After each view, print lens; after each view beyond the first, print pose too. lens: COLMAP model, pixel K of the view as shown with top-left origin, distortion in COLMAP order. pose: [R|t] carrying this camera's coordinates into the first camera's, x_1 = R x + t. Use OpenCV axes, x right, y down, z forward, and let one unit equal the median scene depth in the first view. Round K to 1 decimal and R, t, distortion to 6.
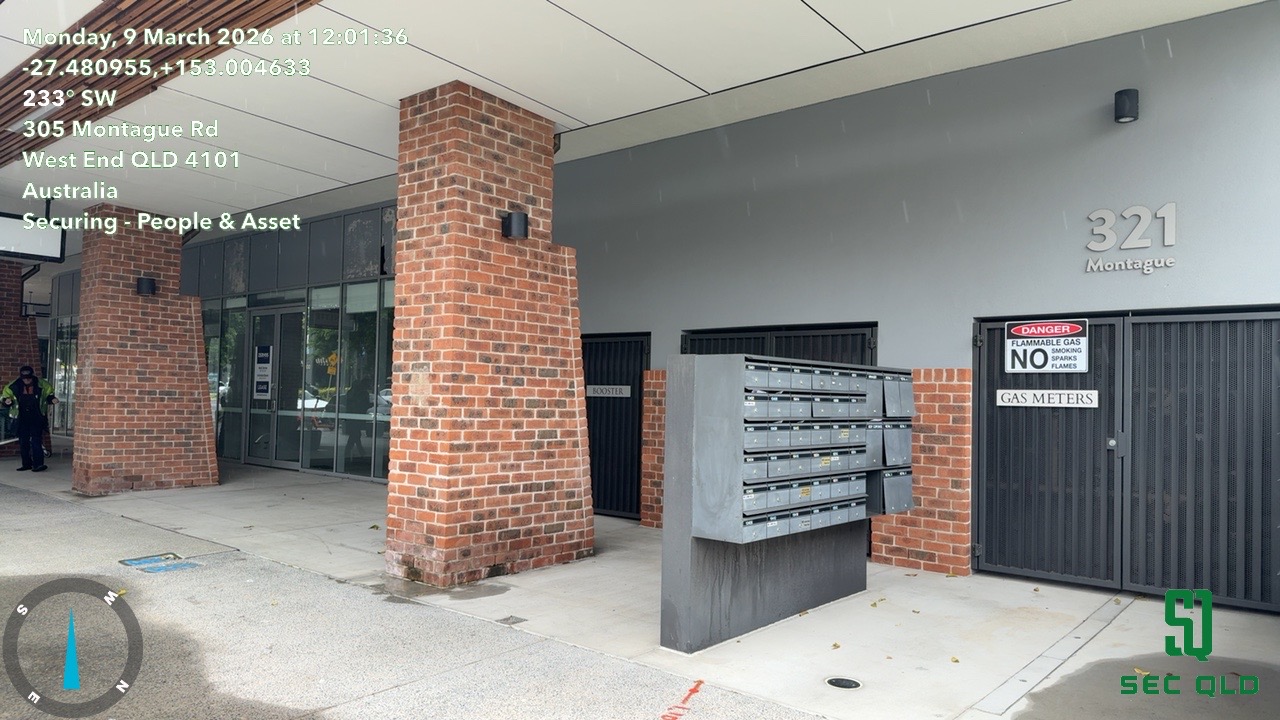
lens RADIAL K [[843.3, 0, 642.9], [0, 843.3, 370.8], [0, 0, 1]] dist [0.145187, -0.203997]
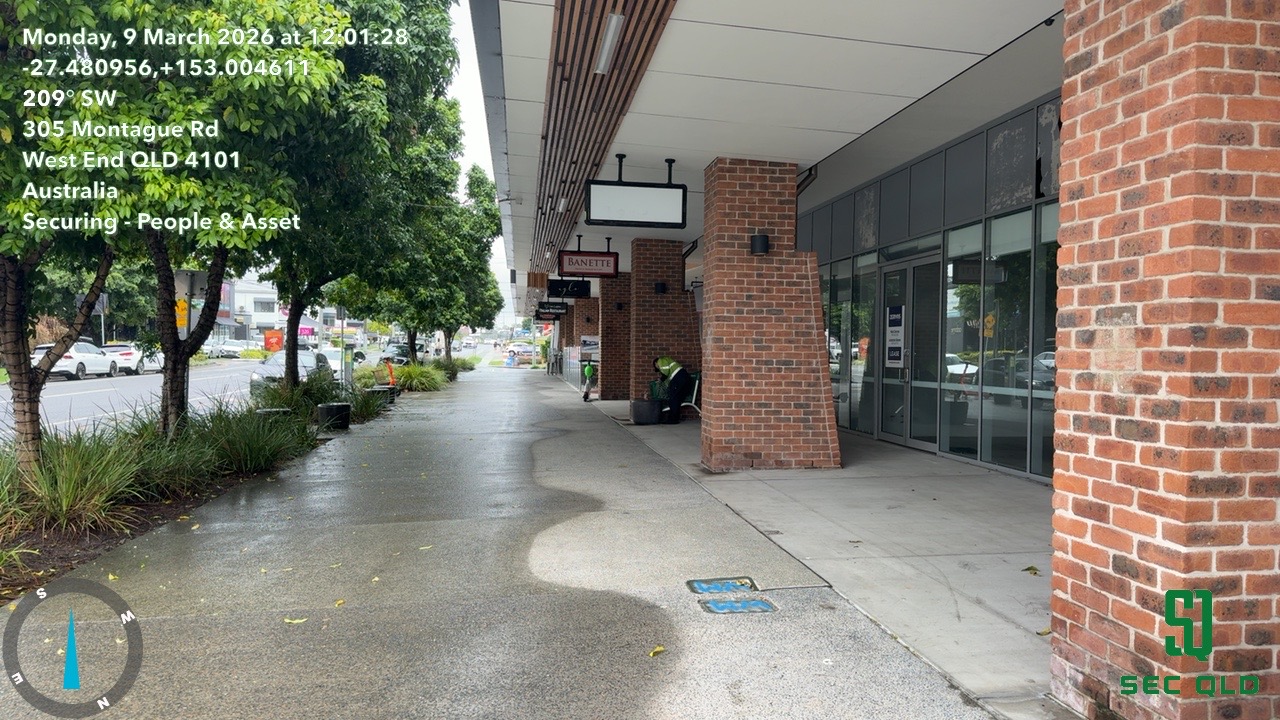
lens RADIAL K [[843.3, 0, 642.9], [0, 843.3, 370.8], [0, 0, 1]] dist [0.145187, -0.203997]
pose [[0.745092, -0.000855, -0.666961, -0.125835], [0.029496, 0.999063, 0.031671, 0.003573], [0.666309, -0.043271, 0.744419, 0.423237]]
